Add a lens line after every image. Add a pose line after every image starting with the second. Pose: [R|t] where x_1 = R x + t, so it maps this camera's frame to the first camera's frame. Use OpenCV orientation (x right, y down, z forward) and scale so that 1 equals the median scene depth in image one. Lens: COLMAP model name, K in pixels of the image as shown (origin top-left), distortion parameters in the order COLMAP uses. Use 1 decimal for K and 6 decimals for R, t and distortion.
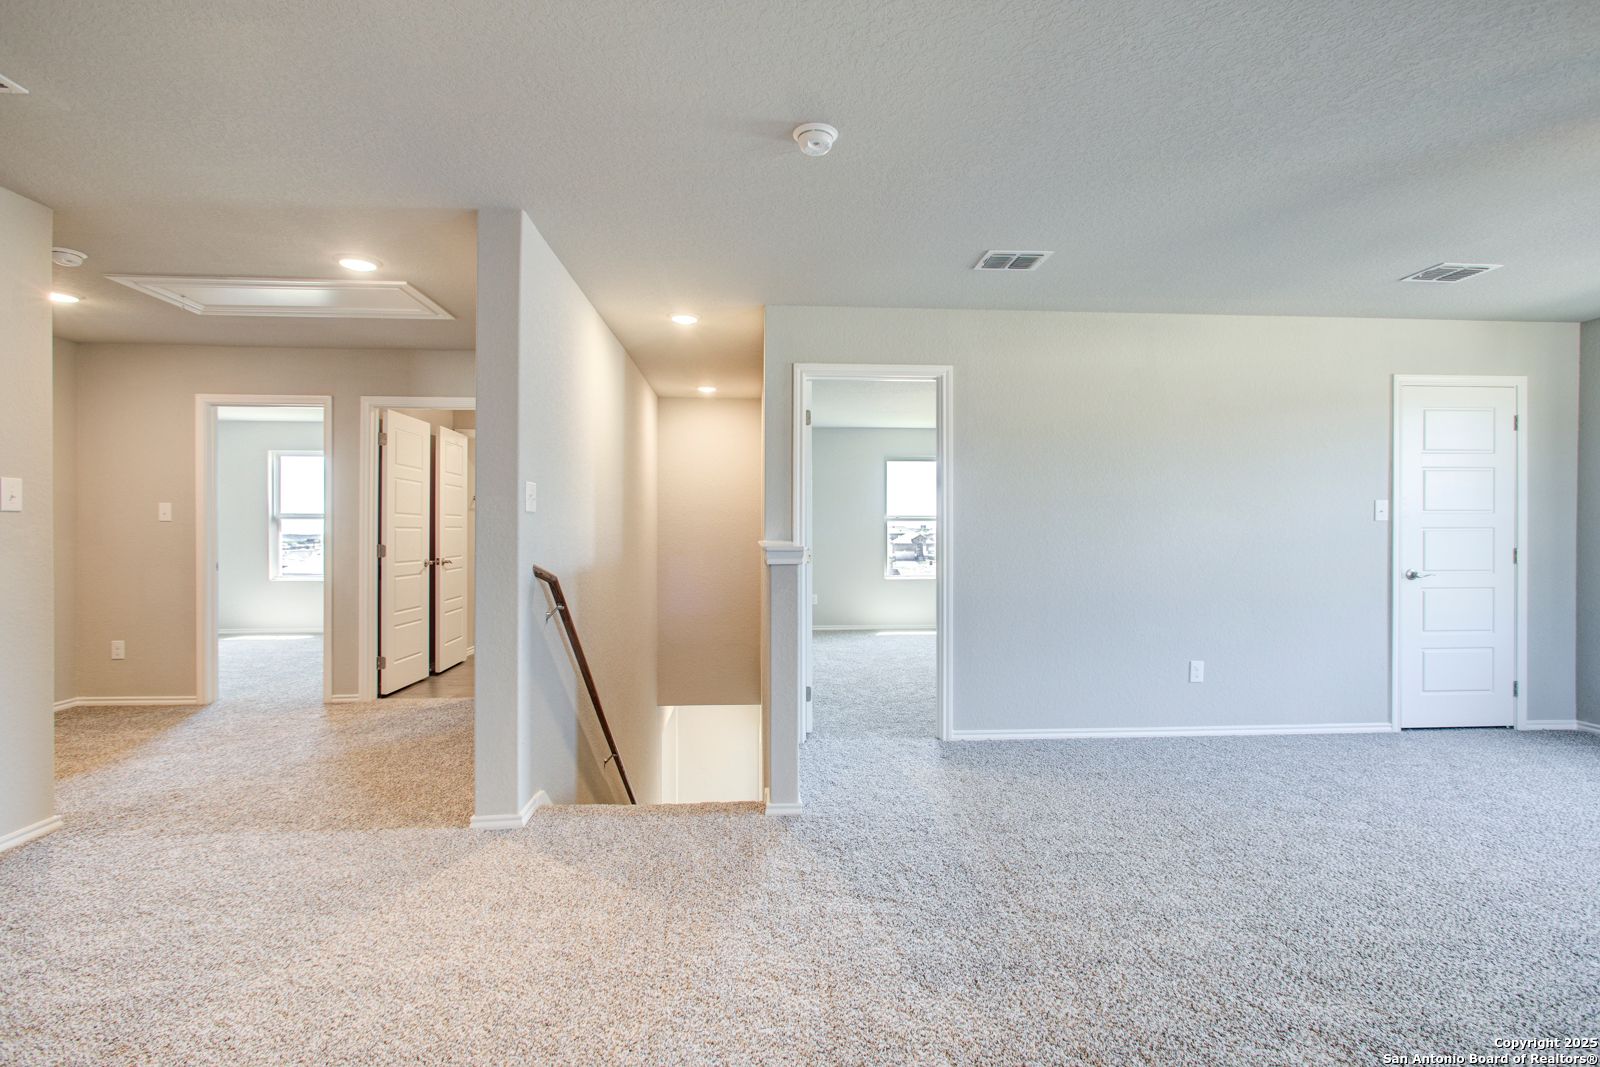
lens RADIAL K [[797.1, 0, 800.0], [0, 797.1, 533.5], [0, 0, 1]] dist [-0.001864, -0.000277]
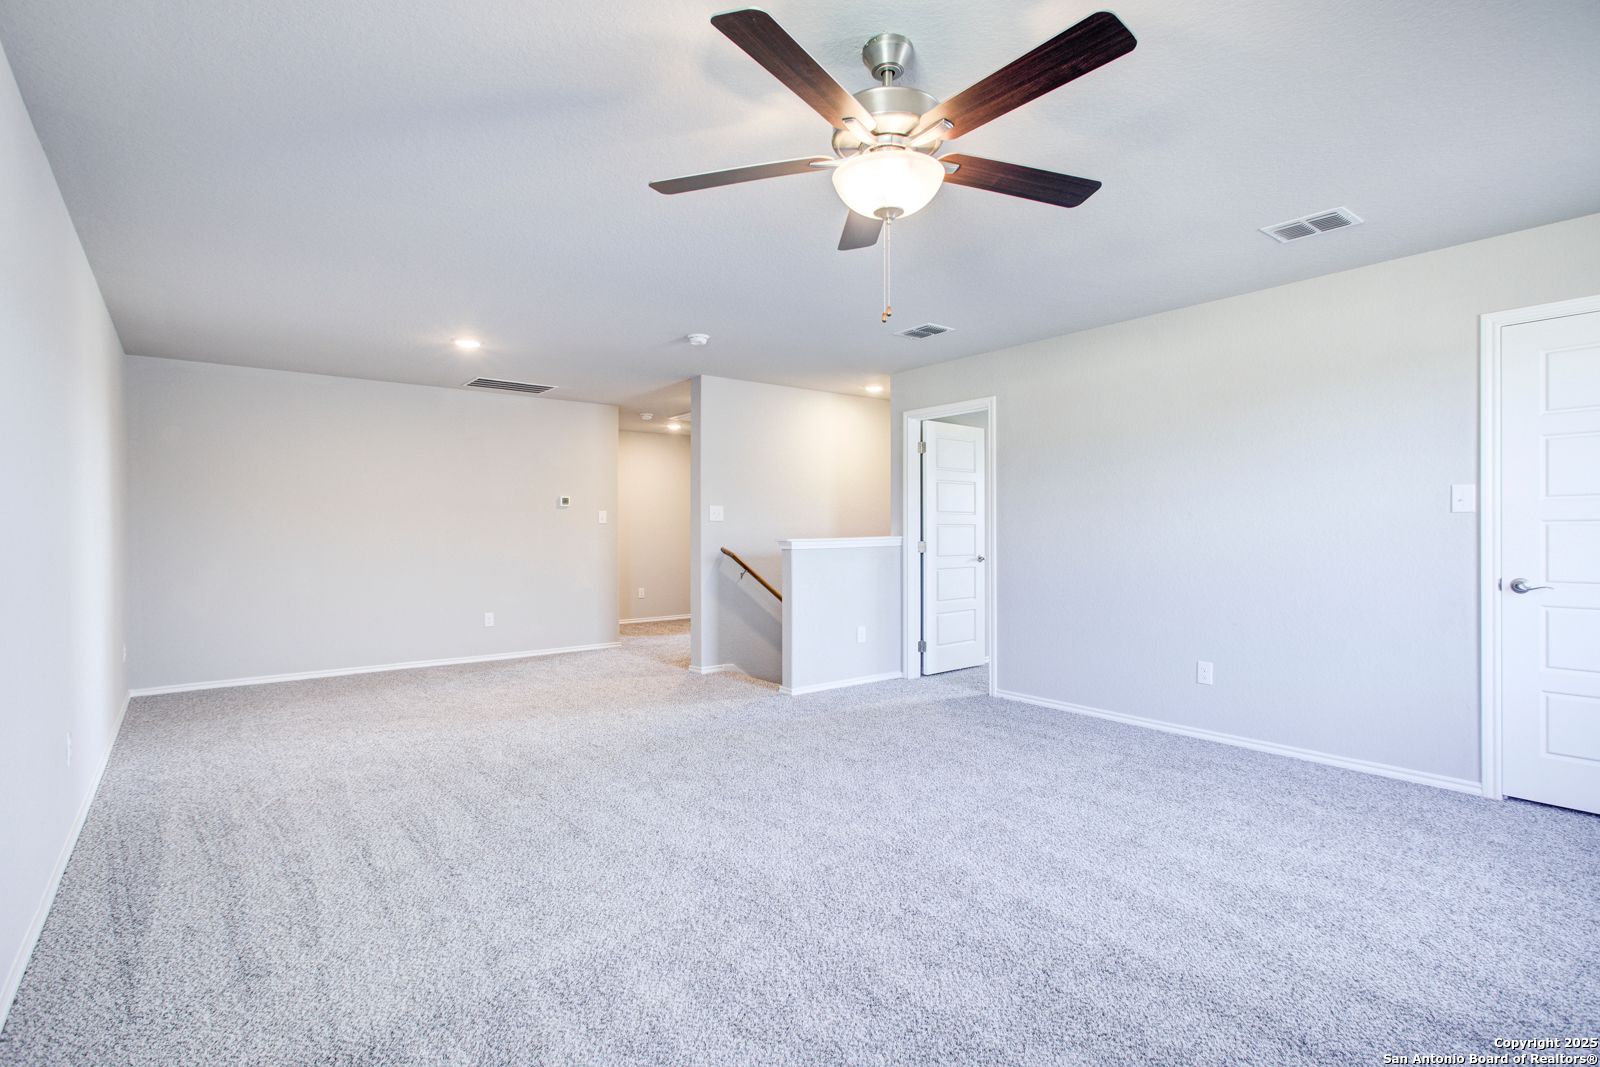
lens RADIAL K [[797.1, 0, 800.0], [0, 797.1, 533.5], [0, 0, 1]] dist [-0.001864, -0.000277]
pose [[0.548902, -0.000245, -0.835887, 1.037265], [-0.001975, 0.999997, -0.001590, 0.006878], [0.835885, 0.002524, 0.548899, 0.054414]]
